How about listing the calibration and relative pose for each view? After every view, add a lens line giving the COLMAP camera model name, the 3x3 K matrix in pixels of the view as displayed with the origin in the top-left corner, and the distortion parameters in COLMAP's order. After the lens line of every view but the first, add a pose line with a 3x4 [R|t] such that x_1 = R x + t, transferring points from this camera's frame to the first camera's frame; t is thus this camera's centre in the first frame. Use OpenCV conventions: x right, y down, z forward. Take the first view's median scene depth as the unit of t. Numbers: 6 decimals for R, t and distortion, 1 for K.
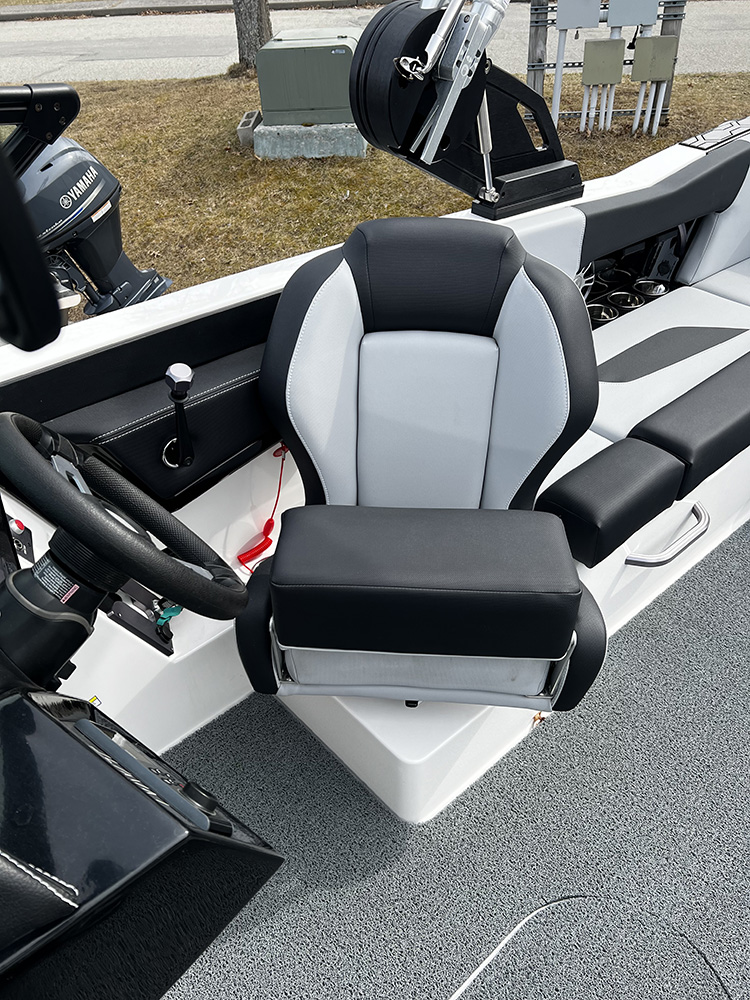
lens RADIAL K [[743.2, 0, 375.0], [0, 743.2, 500.0], [0, 0, 1]] dist [0.036676, -0.045097]
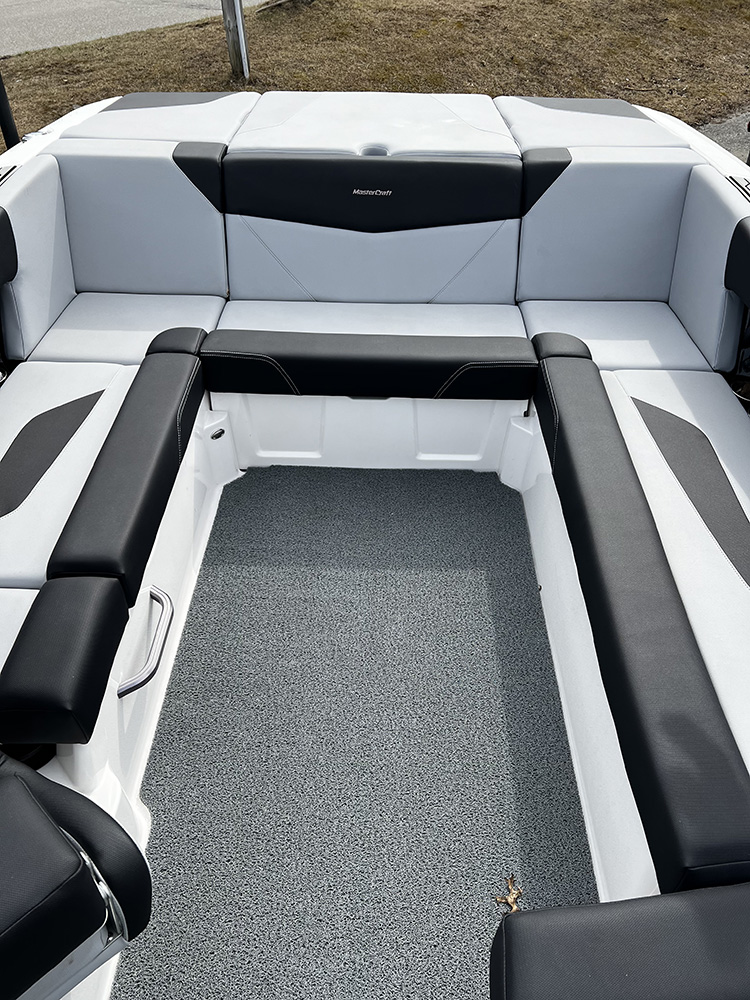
lens RADIAL K [[743.2, 0, 375.0], [0, 743.2, 500.0], [0, 0, 1]] dist [0.036676, -0.045097]
pose [[0.664664, -0.477182, 0.574908, 0.135445], [0.460794, 0.867515, 0.187315, -0.160120], [-0.588125, 0.140413, 0.796488, 0.044064]]
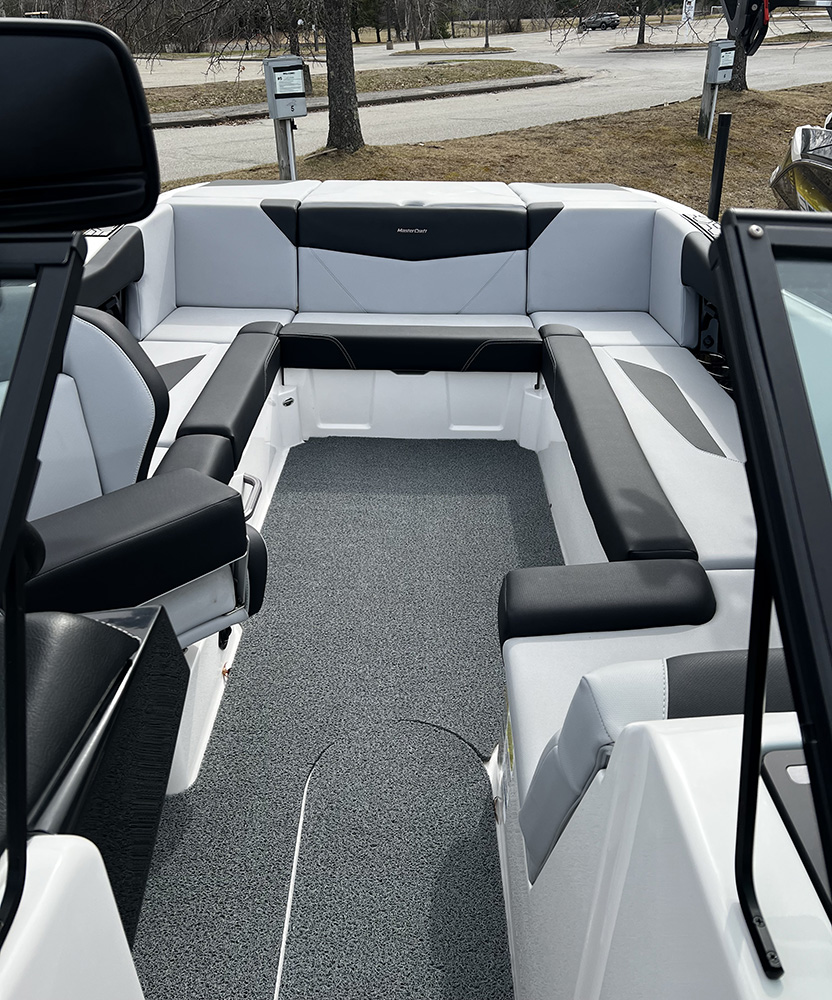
lens RADIAL K [[817.9, 0, 408.3], [0, 817.9, 449.4], [0, 0, 1]] dist [0.035150, -0.006537]
pose [[0.665219, -0.313790, 0.677510, -0.342209], [0.462460, 0.885552, -0.043924, 0.173153], [-0.586187, 0.342540, 0.734201, -0.212338]]
